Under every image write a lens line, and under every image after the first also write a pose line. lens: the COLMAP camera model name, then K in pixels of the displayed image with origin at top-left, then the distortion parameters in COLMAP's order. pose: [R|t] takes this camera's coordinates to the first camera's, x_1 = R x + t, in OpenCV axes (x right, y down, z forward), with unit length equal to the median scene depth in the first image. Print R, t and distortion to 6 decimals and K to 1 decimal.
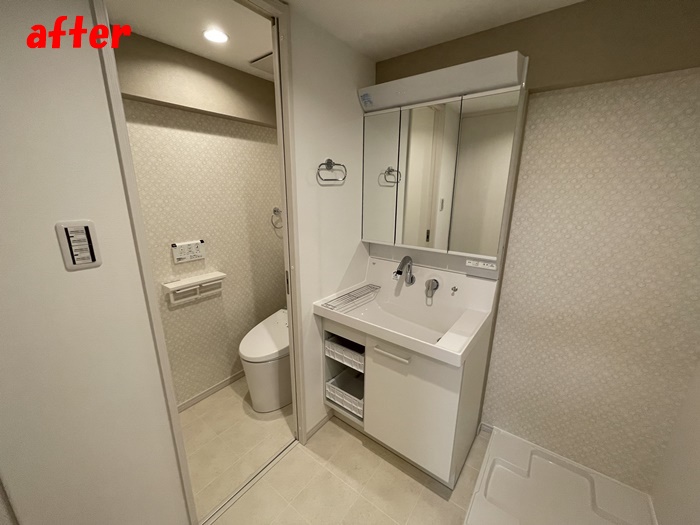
lens RADIAL K [[283.5, 0, 350.0], [0, 283.5, 262.5], [0, 0, 1]] dist [-0.002916, 0.000350]
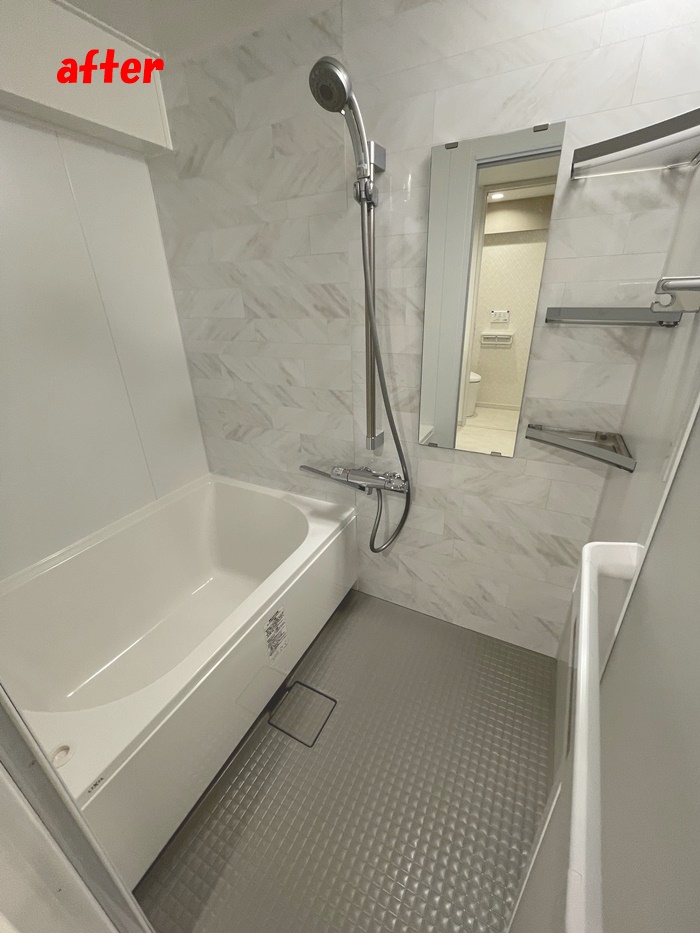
lens RADIAL K [[377.9, 0, 351.3], [0, 377.9, 468.3], [0, 0, 1]] dist [-0.002916, 0.000350]
pose [[0.158586, 0.395297, -0.904760, 1.833762], [-0.220337, 0.907416, 0.357837, 0.191235], [0.962446, 0.142604, 0.231002, -0.319445]]
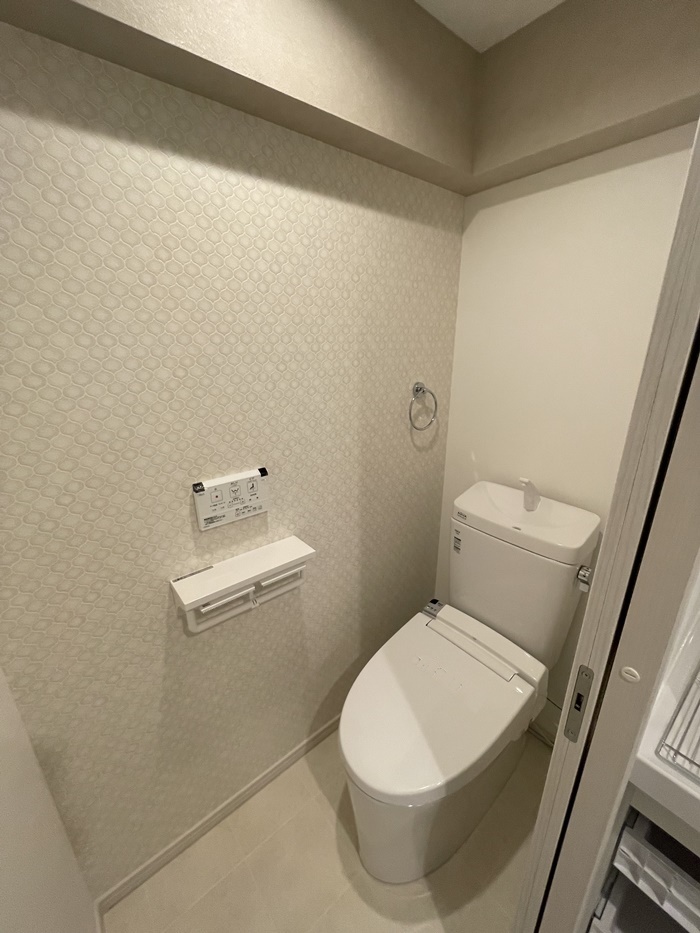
lens RADIAL K [[377.9, 0, 351.3], [0, 377.9, 468.3], [0, 0, 1]] dist [-0.002916, 0.000350]
pose [[0.974543, 0.061381, -0.215635, -0.295443], [-0.046166, 0.996122, 0.074904, -0.130284], [0.219396, -0.063042, 0.973597, 0.523402]]
